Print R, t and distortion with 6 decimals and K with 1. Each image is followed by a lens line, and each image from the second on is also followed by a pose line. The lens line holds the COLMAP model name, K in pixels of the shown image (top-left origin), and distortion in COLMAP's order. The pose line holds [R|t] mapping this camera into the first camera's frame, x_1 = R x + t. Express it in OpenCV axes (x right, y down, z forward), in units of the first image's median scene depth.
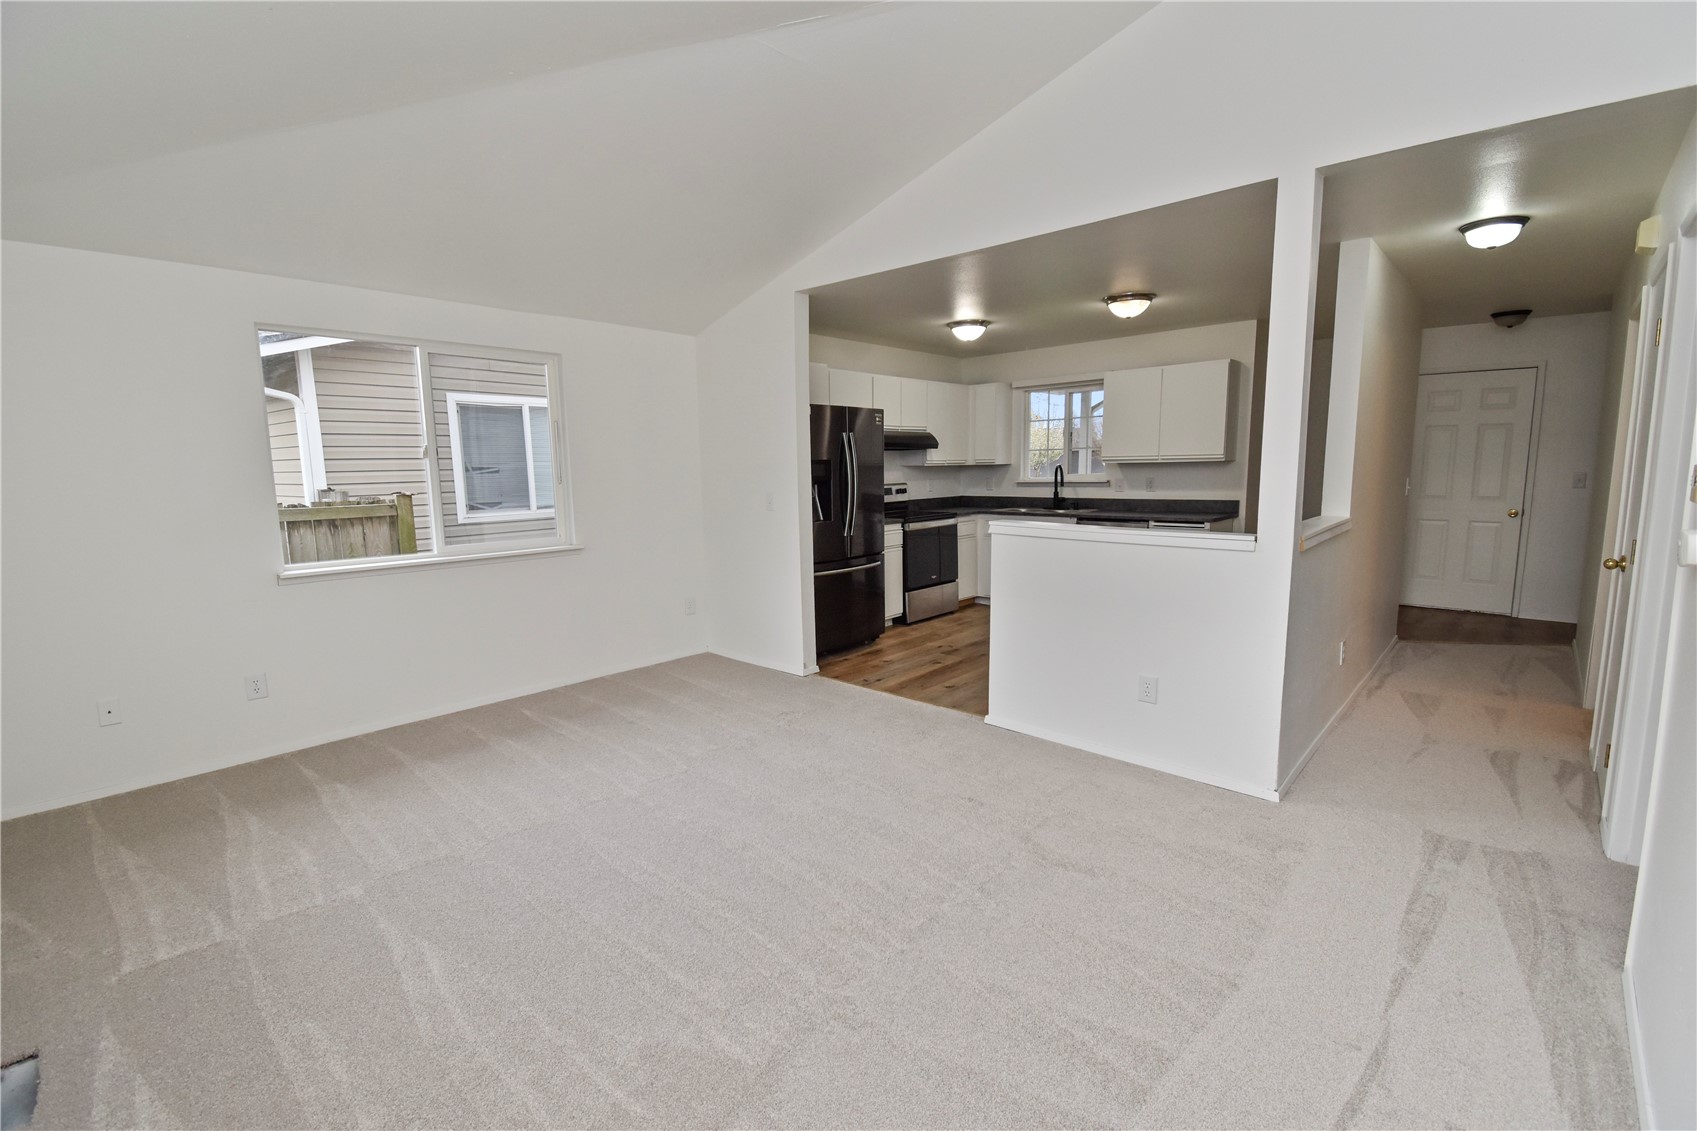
lens RADIAL K [[736.2, 0, 846.2], [0, 736.2, 566.5], [0, 0, 1]] dist [0.018157, -0.013358]
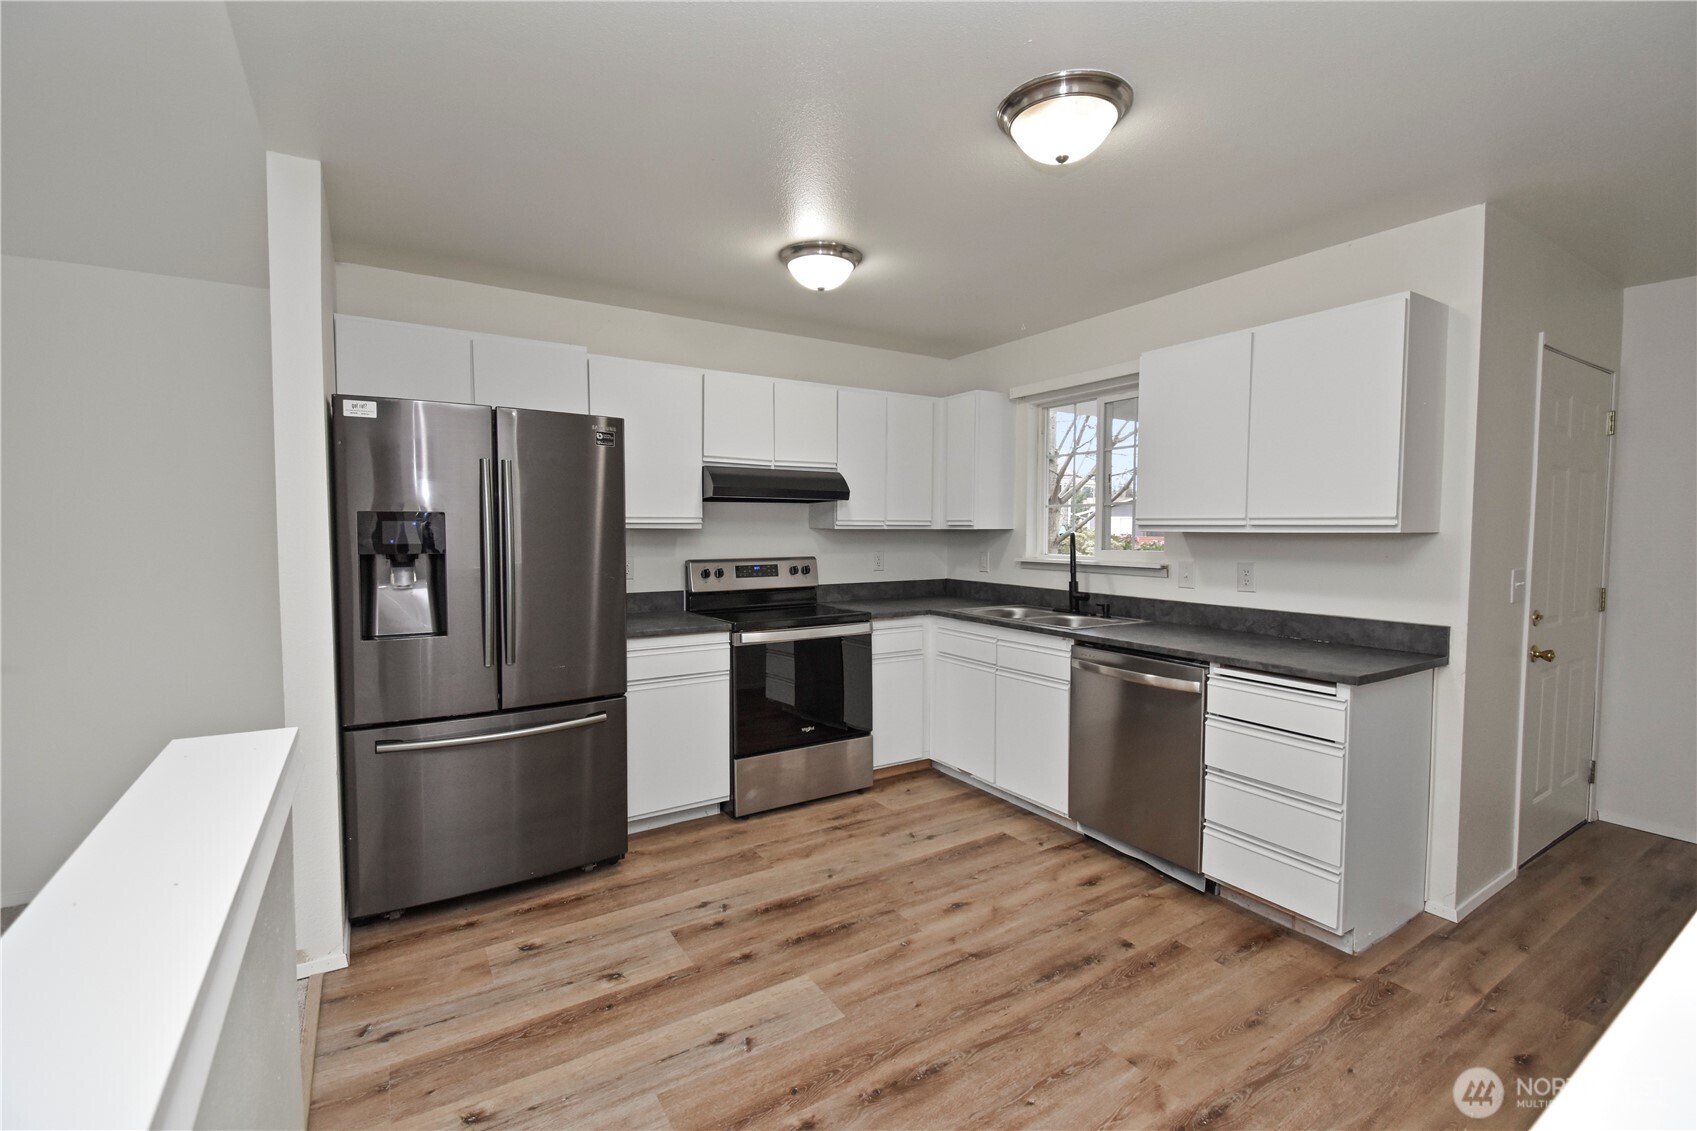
lens RADIAL K [[736.2, 0, 849.5], [0, 736.2, 562.3], [0, 0, 1]] dist [0.018157, -0.013358]
pose [[0.965343, 0.034036, -0.258755, 0.277089], [-0.056321, 0.995266, -0.079203, -0.065854], [0.254834, 0.091031, 0.962690, 0.449832]]
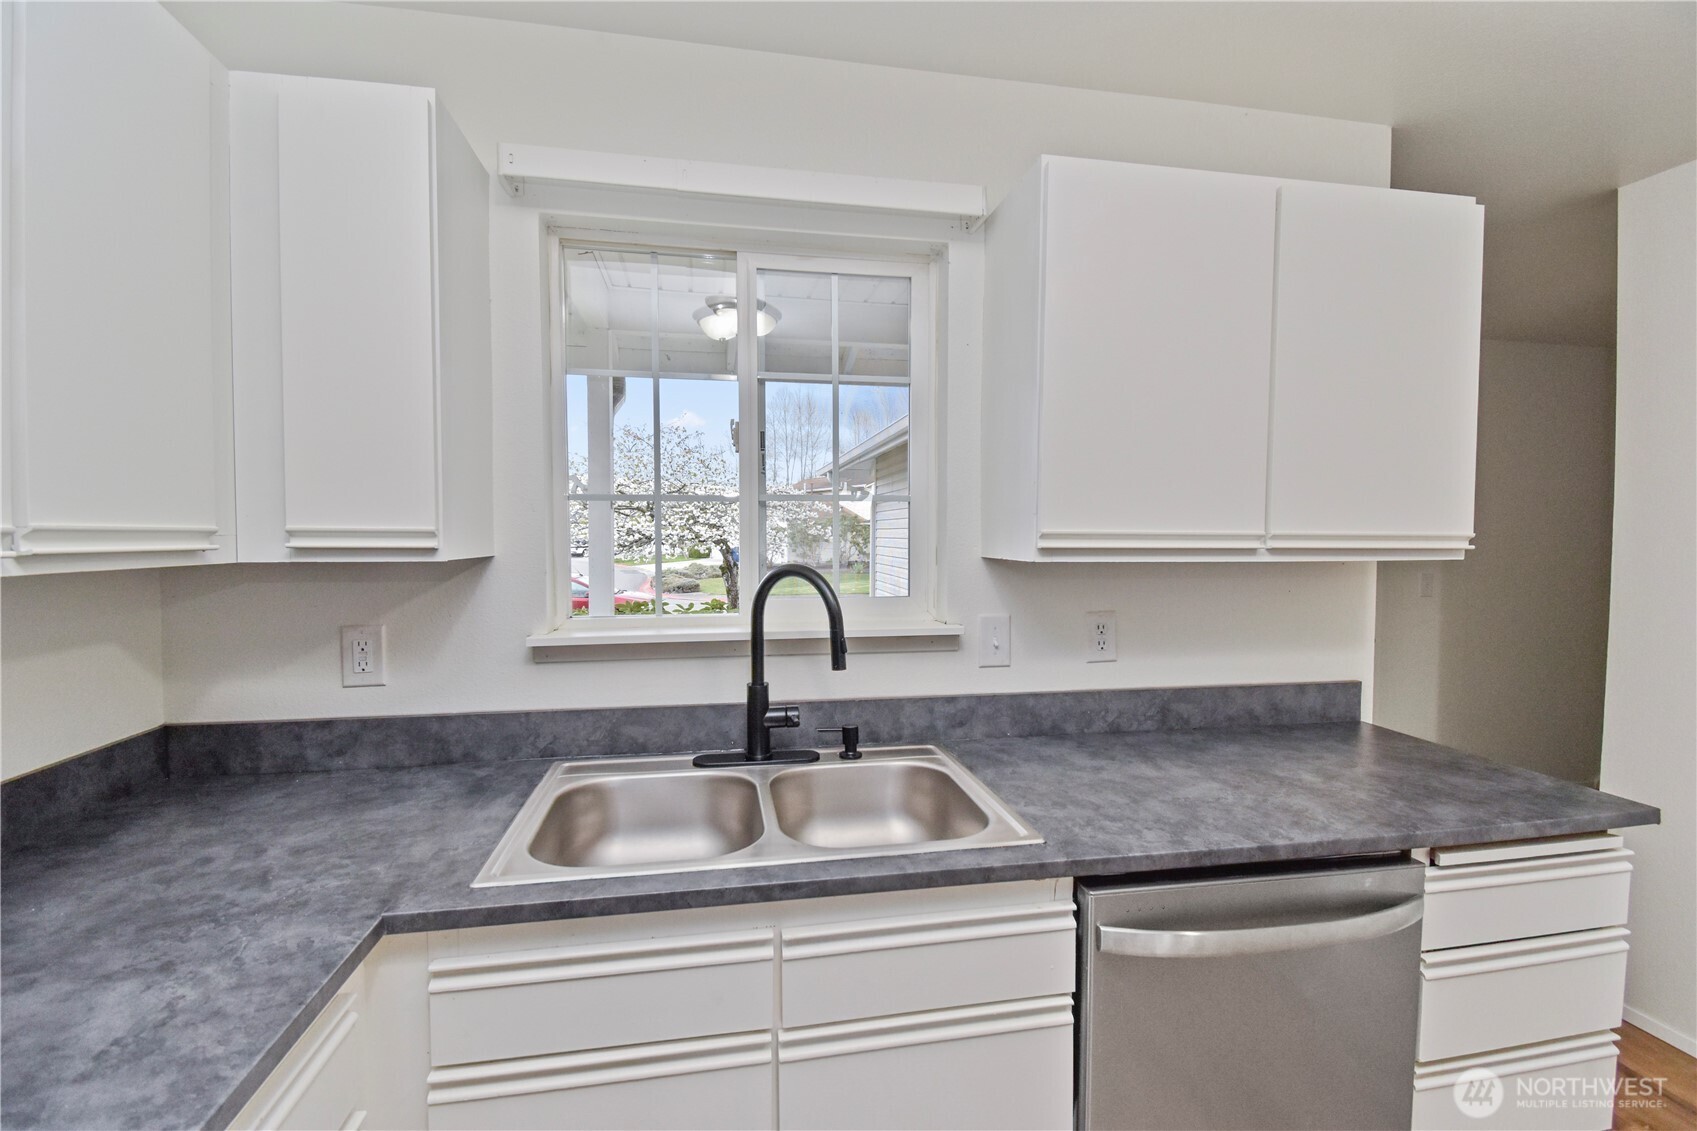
lens RADIAL K [[736.2, 0, 854.3], [0, 736.2, 570.2], [0, 0, 1]] dist [0.018157, -0.013358]
pose [[0.595226, -0.015006, 0.803419, 0.129989], [0.095114, 0.994113, -0.051899, -0.126654], [-0.797910, 0.107308, 0.593148, 0.878682]]
